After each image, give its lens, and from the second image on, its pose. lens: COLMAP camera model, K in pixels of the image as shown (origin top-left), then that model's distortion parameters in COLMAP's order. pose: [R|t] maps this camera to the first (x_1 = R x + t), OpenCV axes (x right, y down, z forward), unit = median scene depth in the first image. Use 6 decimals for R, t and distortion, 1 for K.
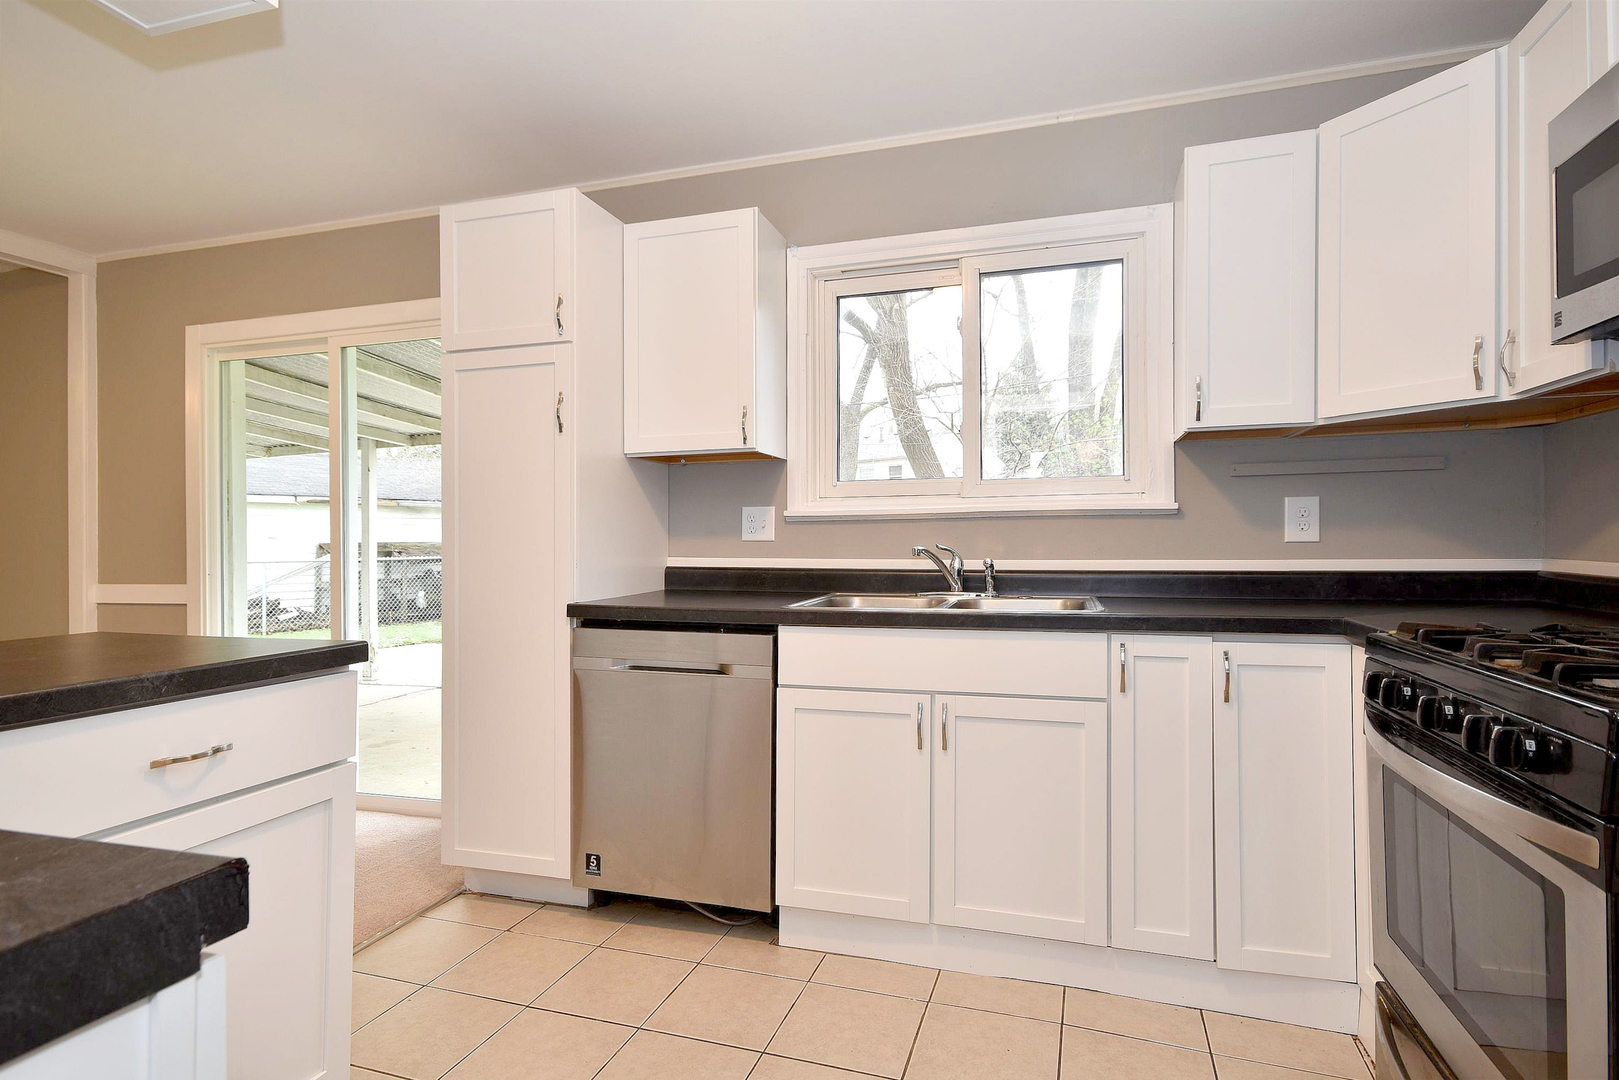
lens RADIAL K [[864.9, 0, 811.0], [0, 864.9, 540.9], [0, 0, 1]] dist [0.006780, 0.000606]
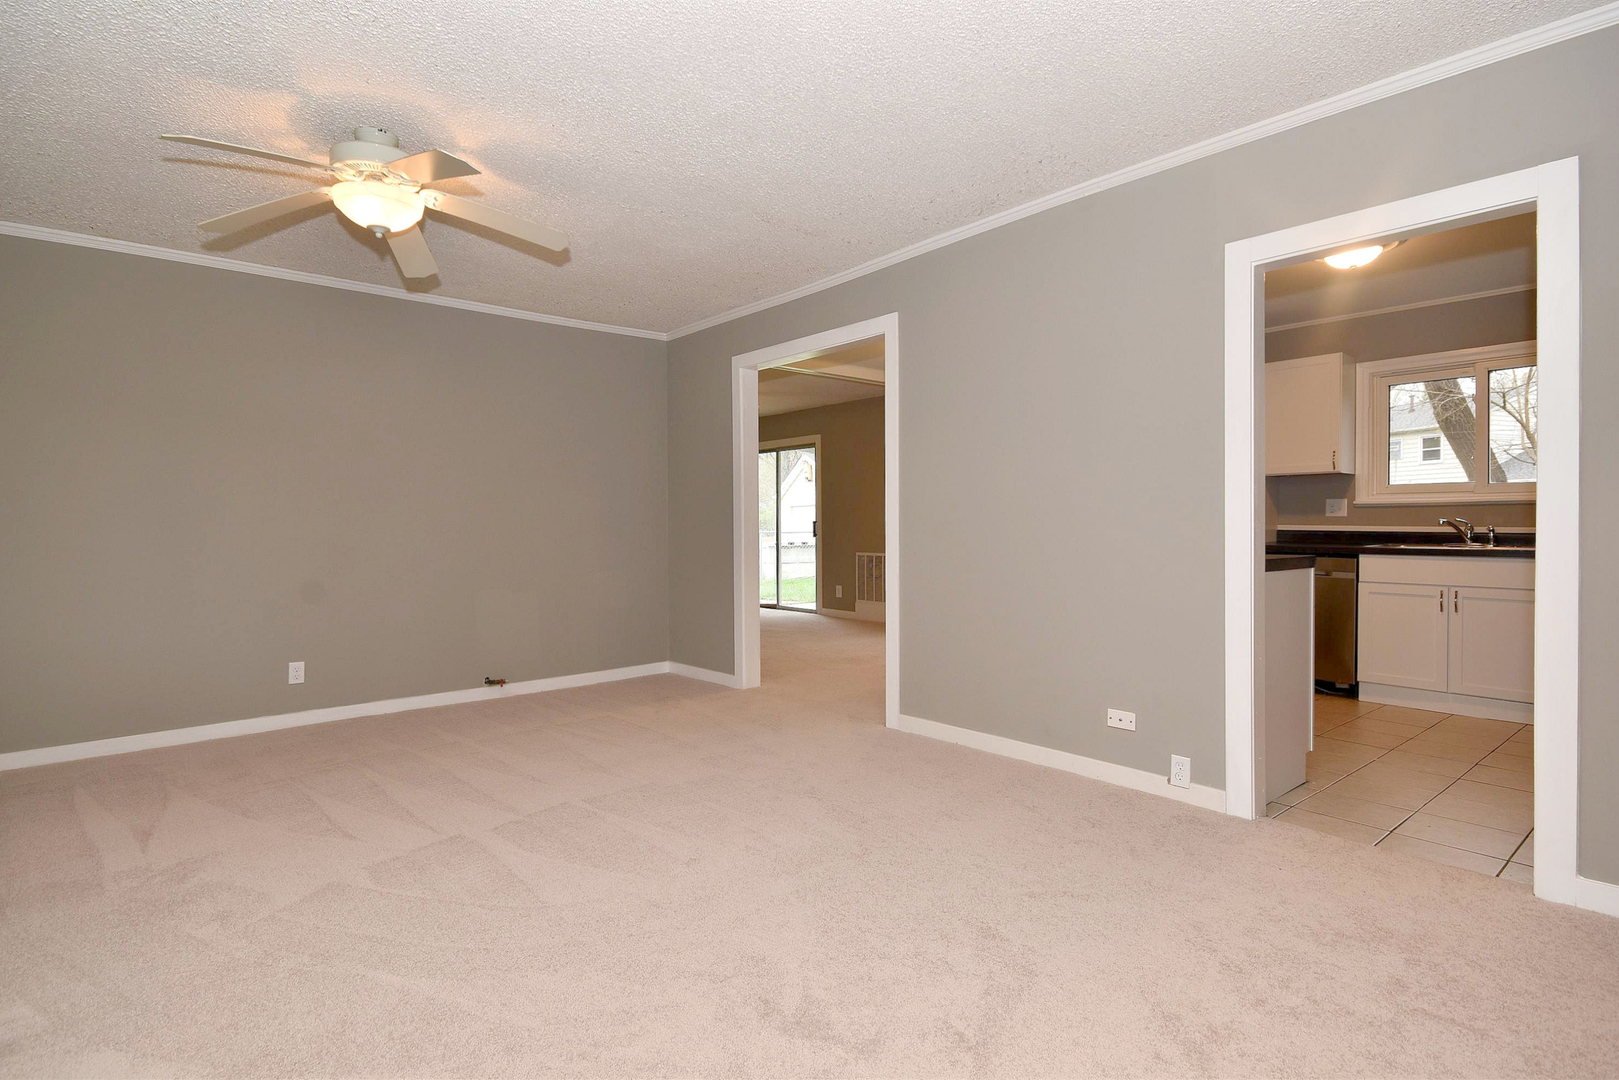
lens RADIAL K [[817.8, 0, 786.6], [0, 817.8, 521.2], [0, 0, 1]] dist [0.021820, -0.000154]
pose [[0.845296, 0.007444, -0.534247, -0.124745], [-0.006232, 0.999972, 0.004073, 0.010973], [0.534262, -0.000114, 0.845319, -1.333336]]
